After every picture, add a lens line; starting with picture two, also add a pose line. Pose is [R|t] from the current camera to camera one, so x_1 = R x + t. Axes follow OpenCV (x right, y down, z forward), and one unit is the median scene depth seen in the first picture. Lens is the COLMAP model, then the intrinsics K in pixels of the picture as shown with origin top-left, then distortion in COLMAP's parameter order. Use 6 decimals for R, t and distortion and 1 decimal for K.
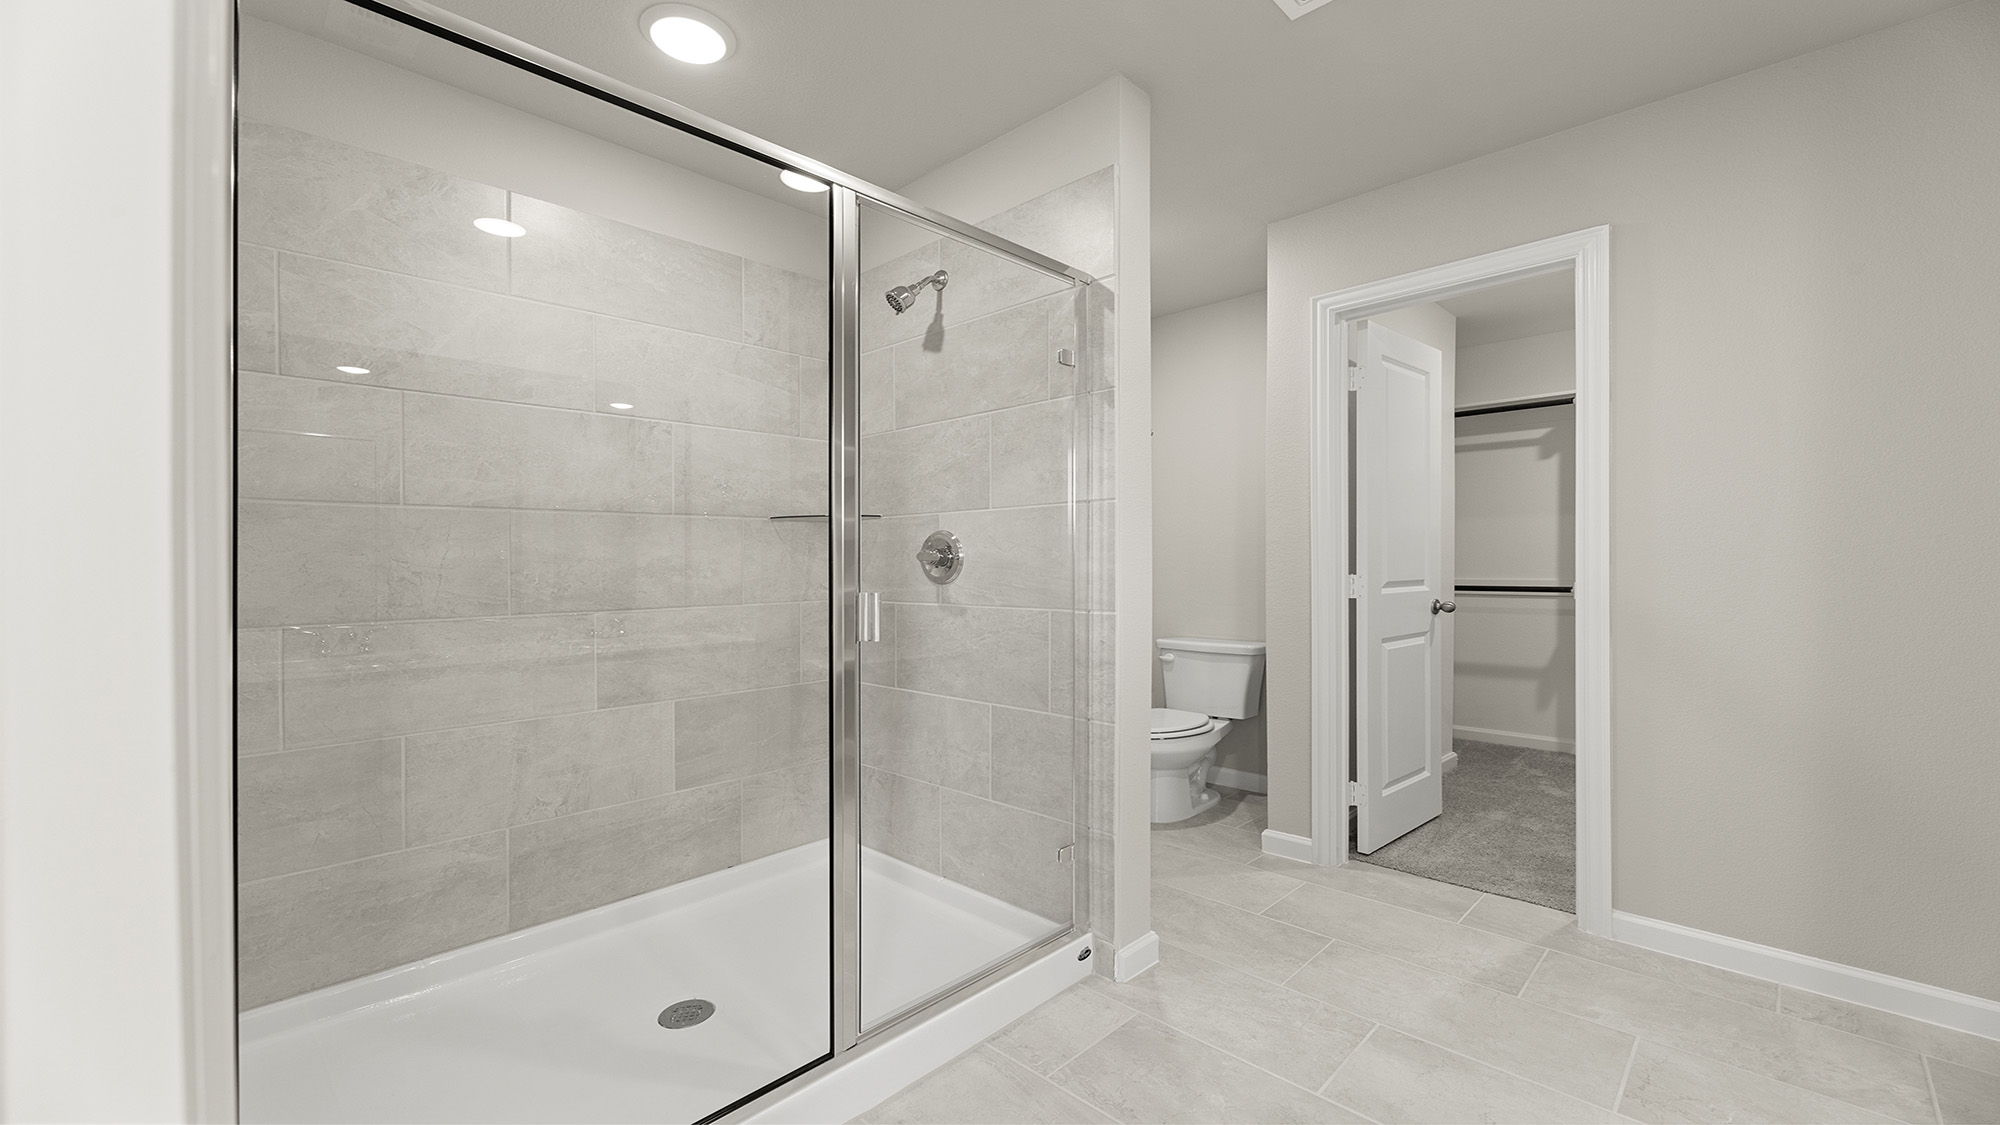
lens RADIAL K [[811.0, 0, 999.2], [0, 811.0, 572.2], [0, 0, 1]] dist [0.005782, -0.001219]
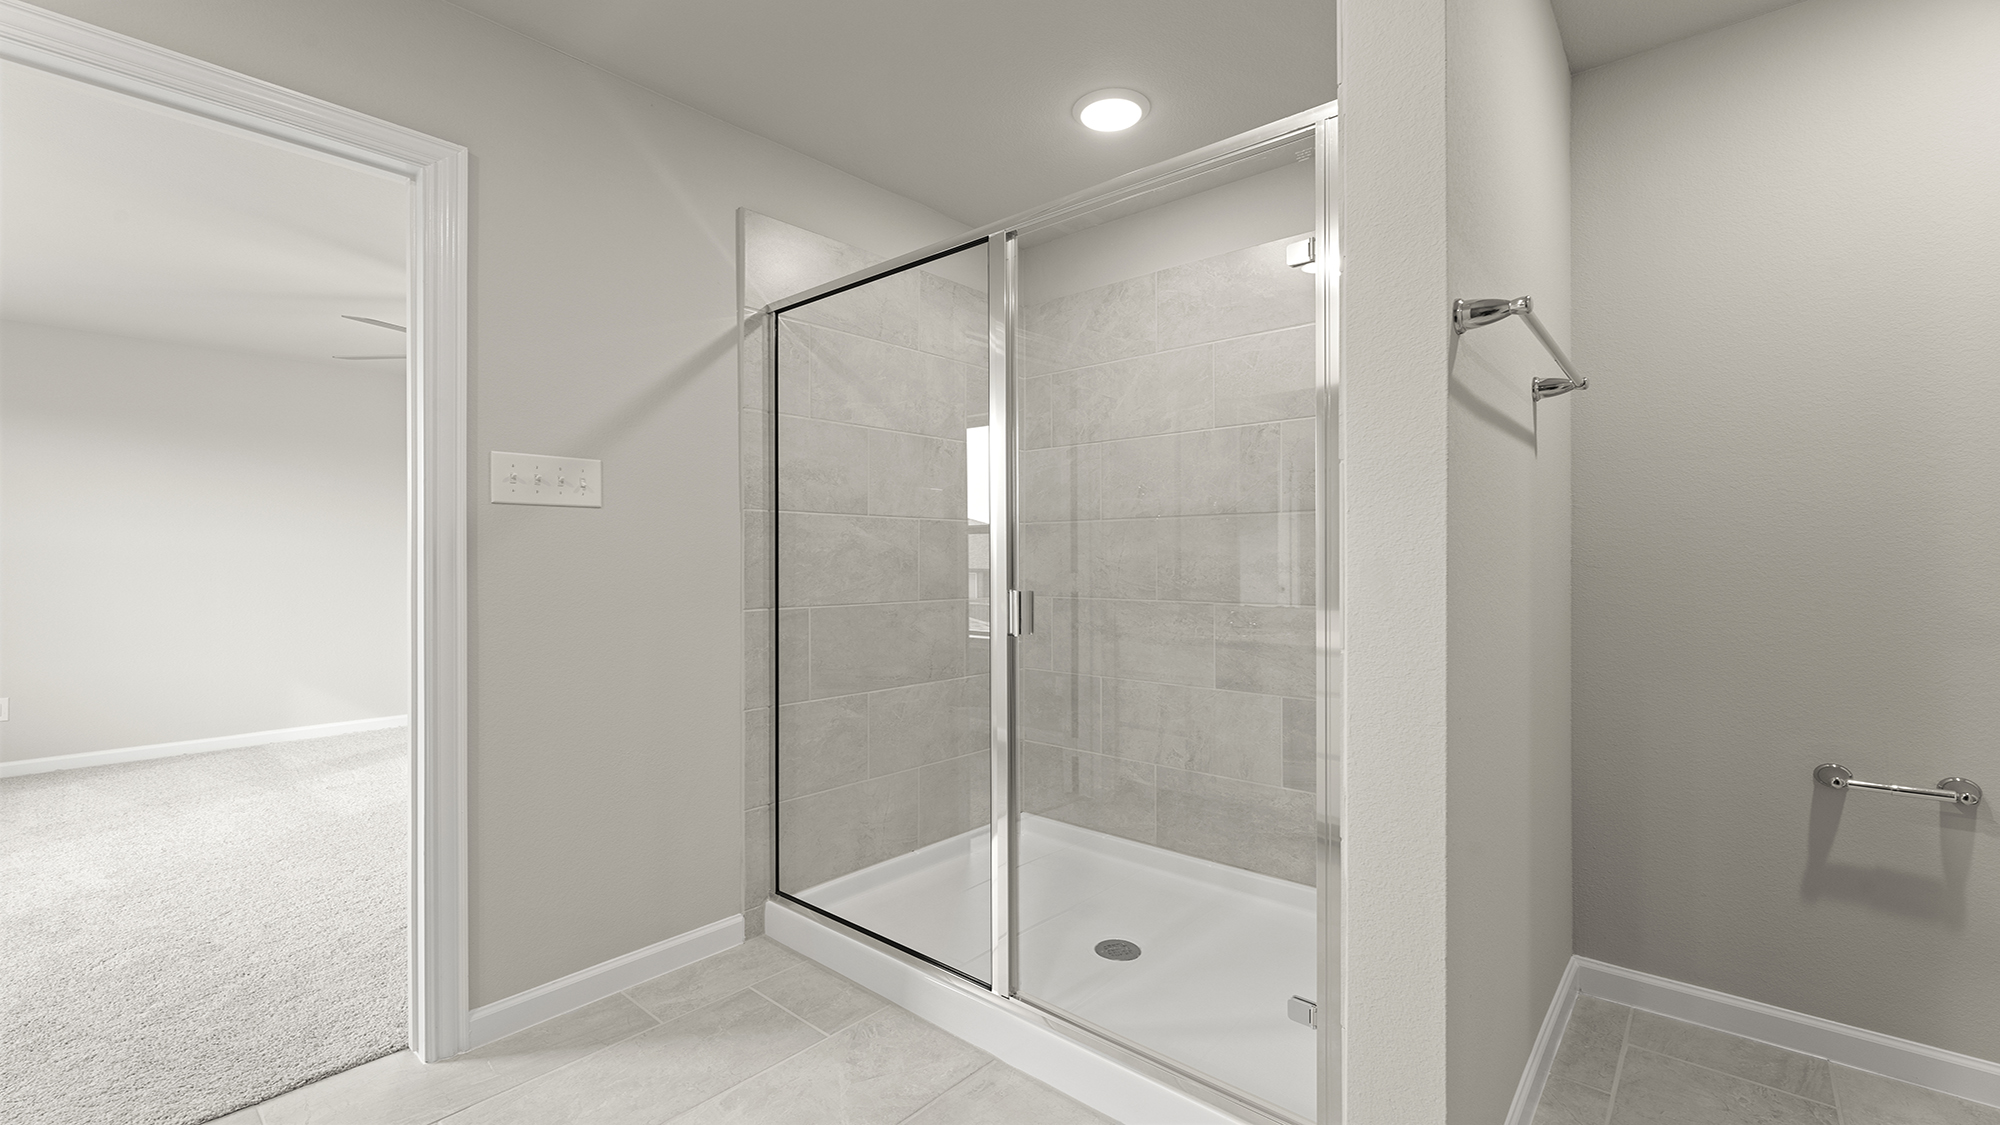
lens RADIAL K [[829.0, 0, 993.1], [0, 829.0, 556.2], [0, 0, 1]] dist [-0.005115, -0.000085]
pose [[0.043957, 0.005335, -0.999019, 0.662242], [-0.010387, 0.999934, 0.004883, -0.019241], [0.998979, 0.010162, 0.044009, 0.645588]]
